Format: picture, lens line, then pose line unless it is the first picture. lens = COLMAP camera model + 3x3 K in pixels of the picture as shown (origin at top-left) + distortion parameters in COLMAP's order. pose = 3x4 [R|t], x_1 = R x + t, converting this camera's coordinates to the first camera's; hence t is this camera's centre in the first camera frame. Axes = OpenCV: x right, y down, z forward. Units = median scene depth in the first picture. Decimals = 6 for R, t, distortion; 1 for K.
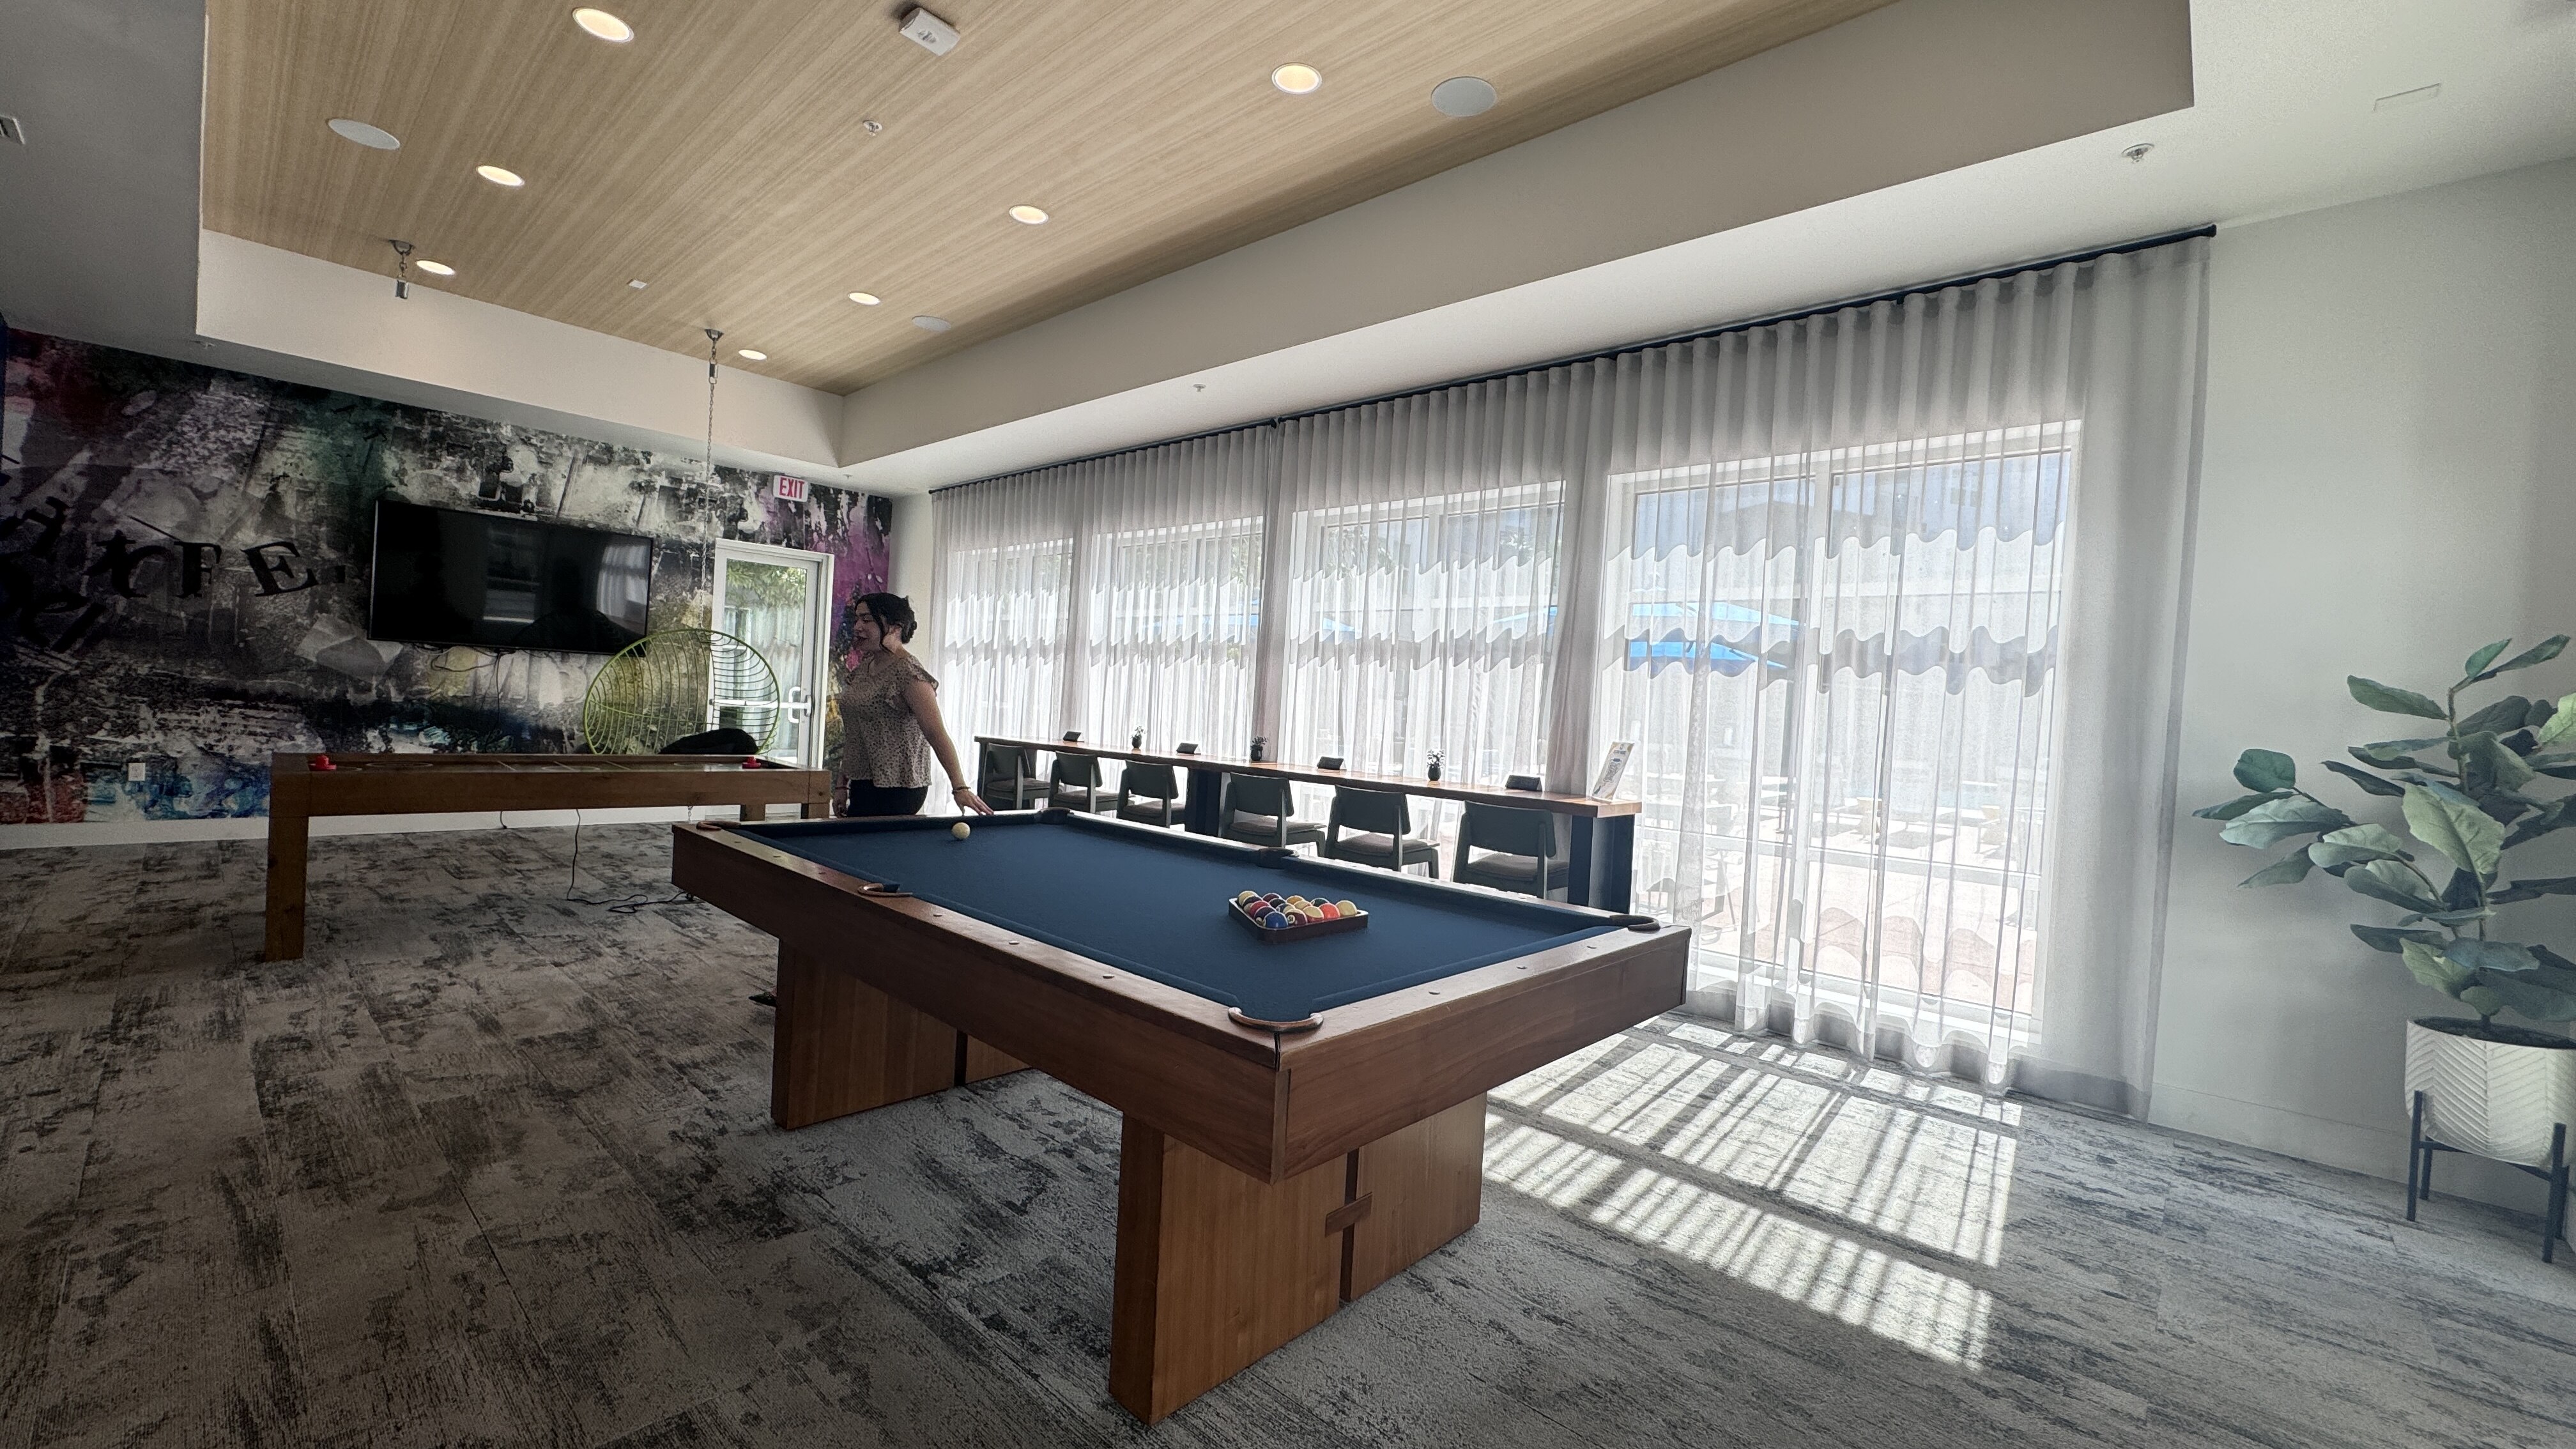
lens RADIAL K [[1022.7, 0, 1286.6], [0, 1022.7, 716.6], [0, 0, 1]] dist [-0.000378, -0.000336]
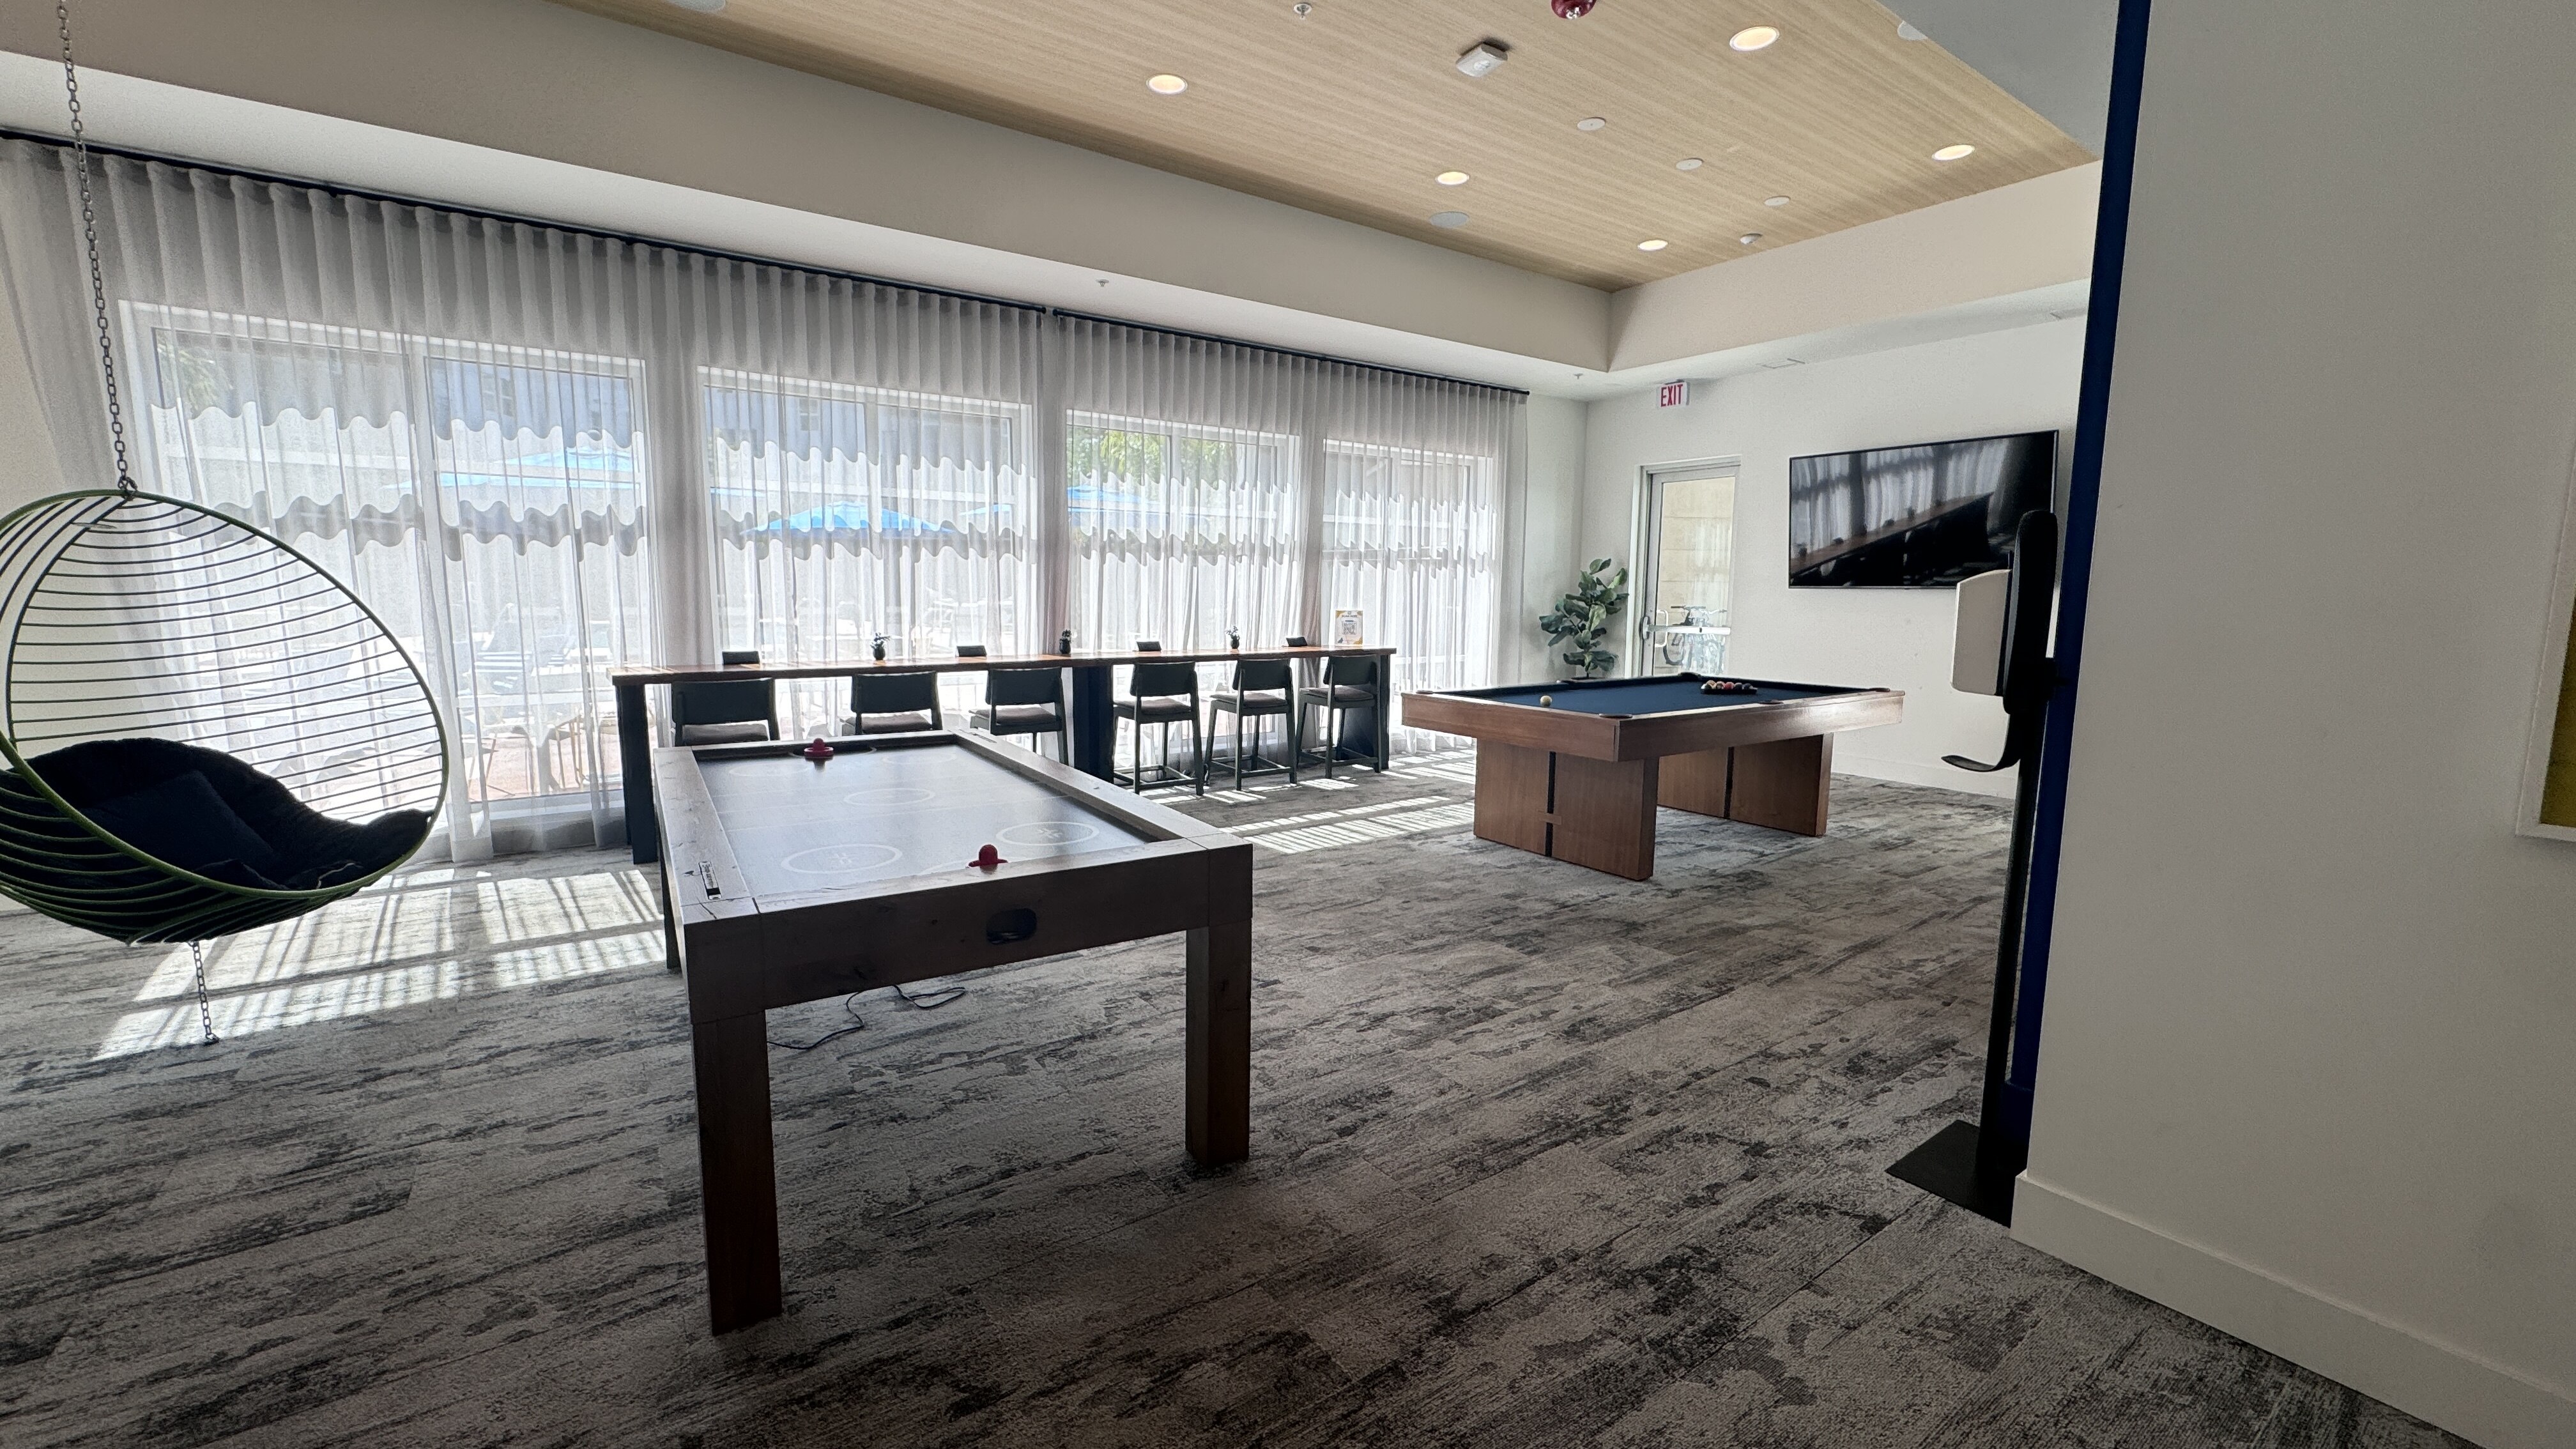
lens RADIAL K [[1022.7, 0, 1286.6], [0, 1022.7, 716.6], [0, 0, 1]] dist [-0.000378, -0.000336]
pose [[0.206035, -0.175316, 0.962712, -1.474143], [0.010227, 0.984152, 0.177032, -0.111436], [-0.978491, -0.026629, 0.204563, 0.836811]]
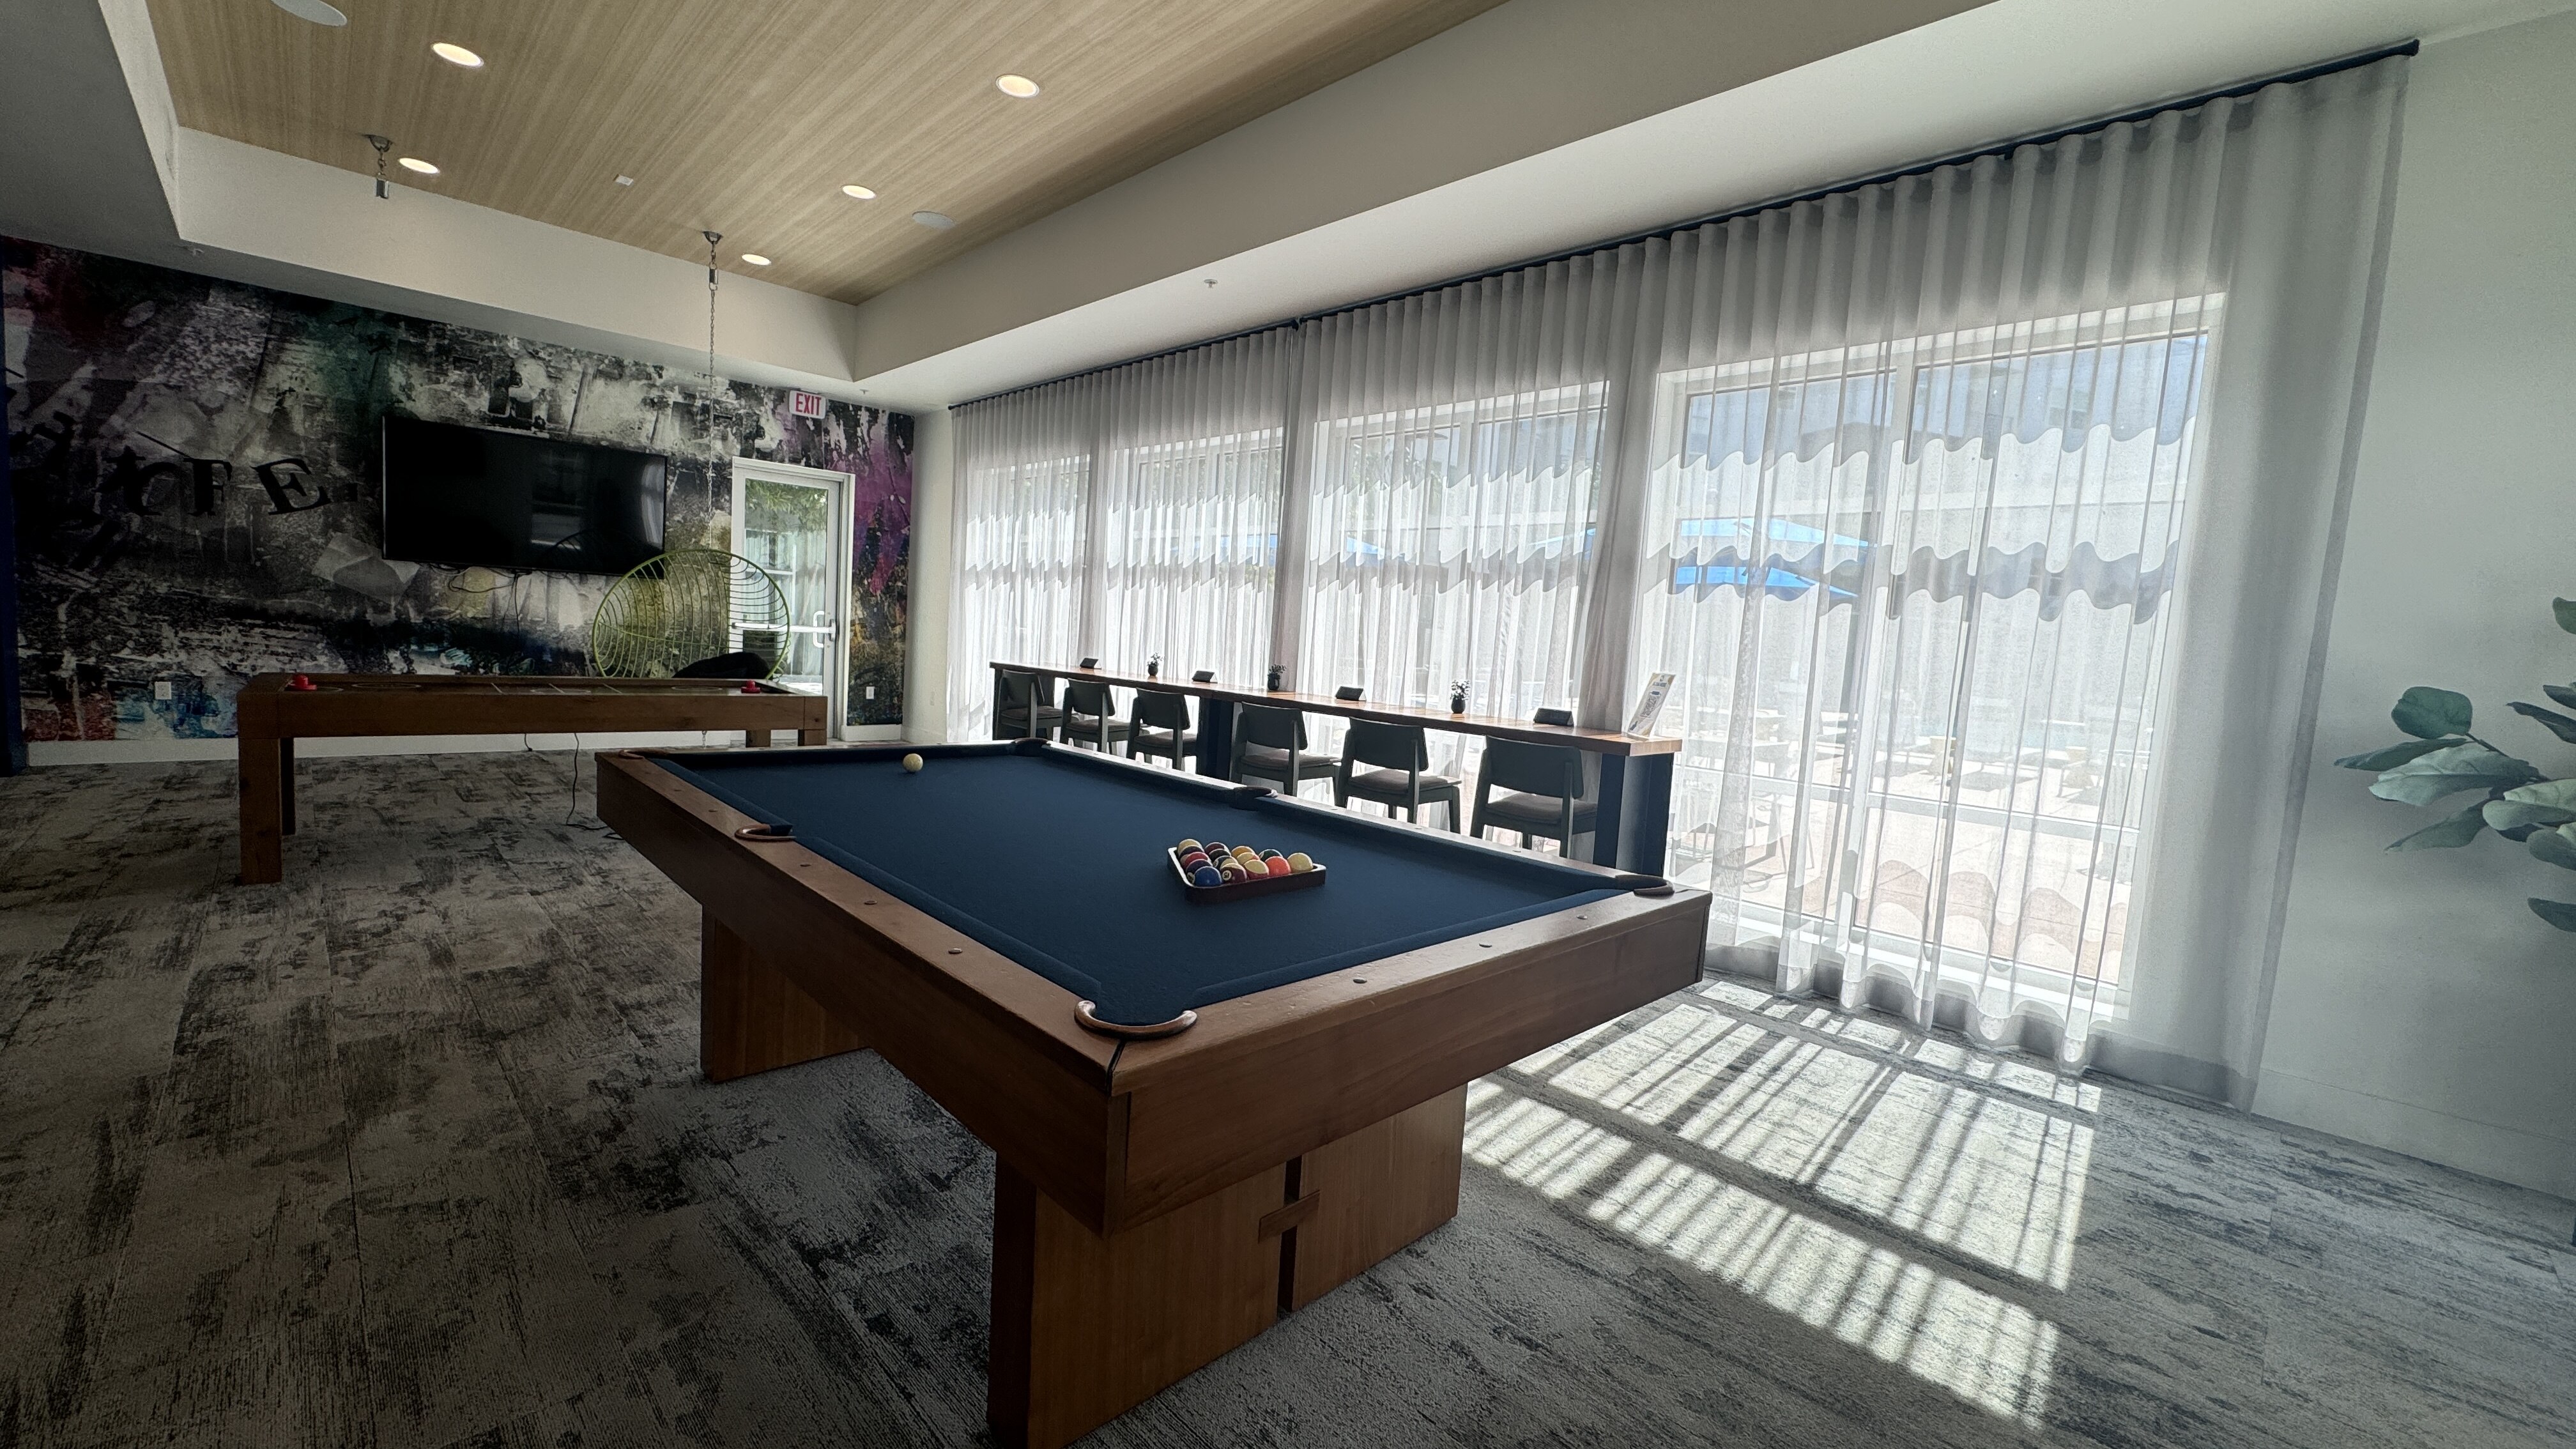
lens RADIAL K [[1022.7, 0, 1286.6], [0, 1022.7, 716.6], [0, 0, 1]] dist [-0.000378, -0.000336]
pose [[0.998445, 0.011215, -0.054598, 0.050899], [-0.007473, 0.997639, 0.068272, 0.004251], [0.055235, -0.067758, 0.996172, 0.086123]]
